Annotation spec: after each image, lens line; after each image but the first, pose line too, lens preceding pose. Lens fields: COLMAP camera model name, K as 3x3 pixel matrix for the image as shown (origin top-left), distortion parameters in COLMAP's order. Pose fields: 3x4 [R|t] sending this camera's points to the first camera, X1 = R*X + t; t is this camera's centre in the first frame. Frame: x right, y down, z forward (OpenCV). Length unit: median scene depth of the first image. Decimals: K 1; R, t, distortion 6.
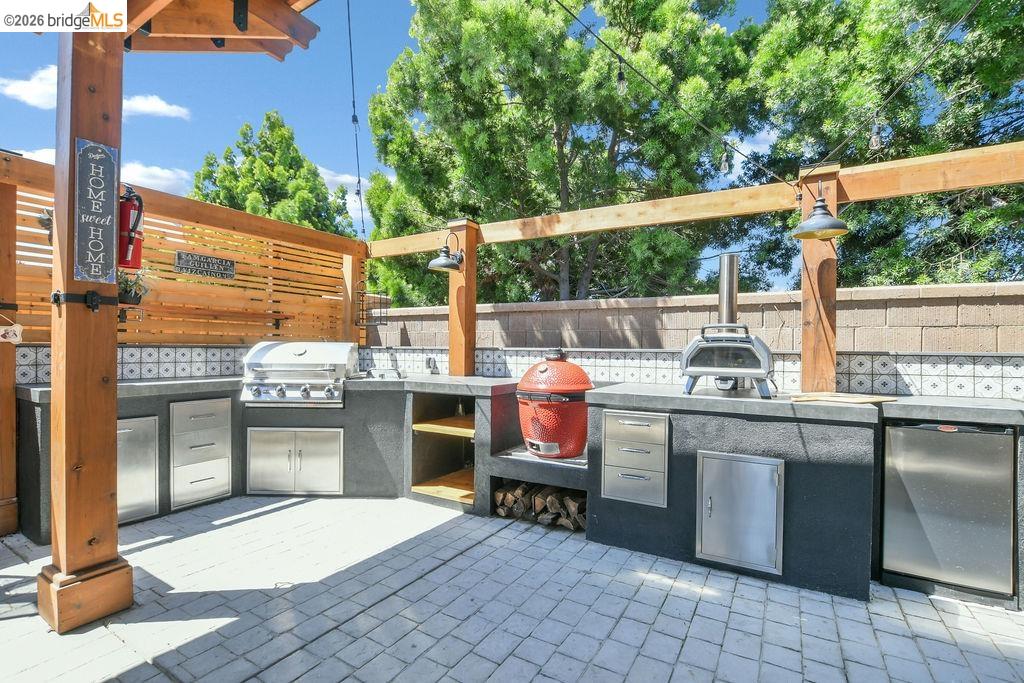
lens RADIAL K [[470.4, 0, 506.2], [0, 470.4, 349.1], [0, 0, 1]] dist [-0.025249, 0.000112]
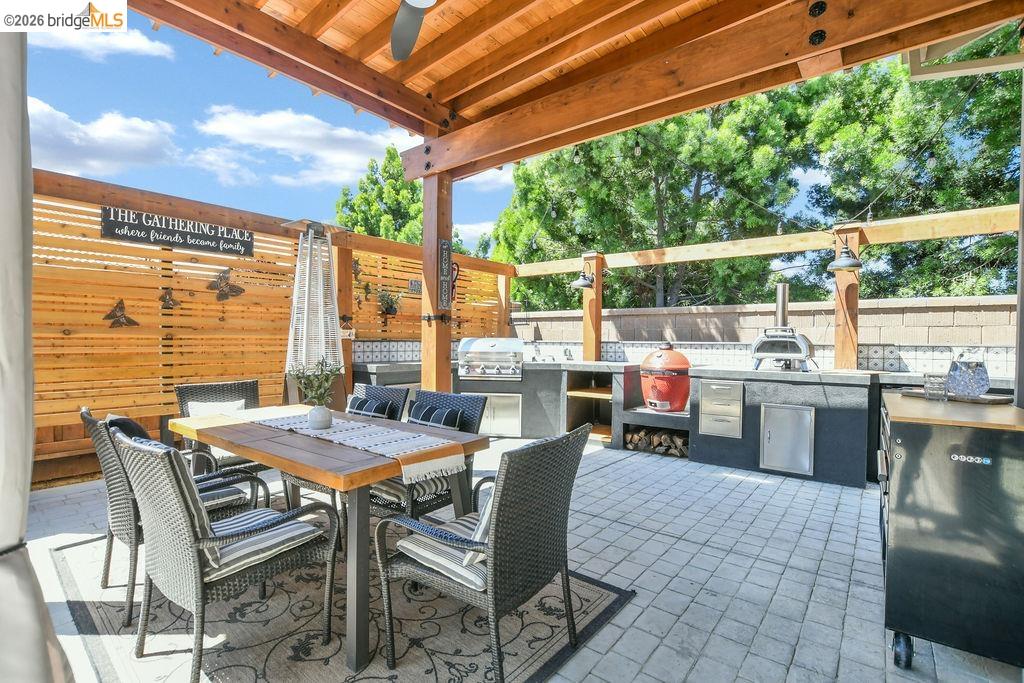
lens RADIAL K [[470.4, 0, 506.2], [0, 470.4, 349.1], [0, 0, 1]] dist [-0.025249, 0.000112]
pose [[0.990448, 0.000269, -0.137886, -0.196299], [0.001680, 0.999900, 0.014019, 0.000000], [0.137876, -0.014116, 0.990349, -0.578319]]
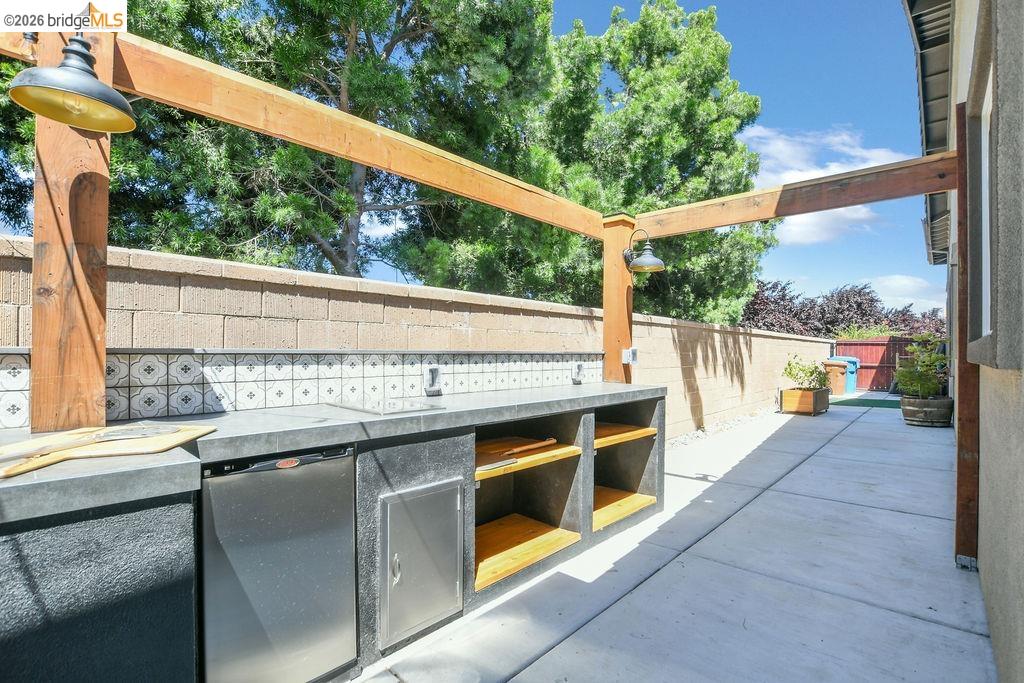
lens RADIAL K [[470.4, 0, 506.2], [0, 470.4, 349.1], [0, 0, 1]] dist [-0.025249, 0.000112]
pose [[0.222085, -0.004245, 0.975018, 0.241933], [-0.004624, 0.999975, 0.005407, 0.000480], [-0.975016, -0.005709, 0.222060, 0.355808]]
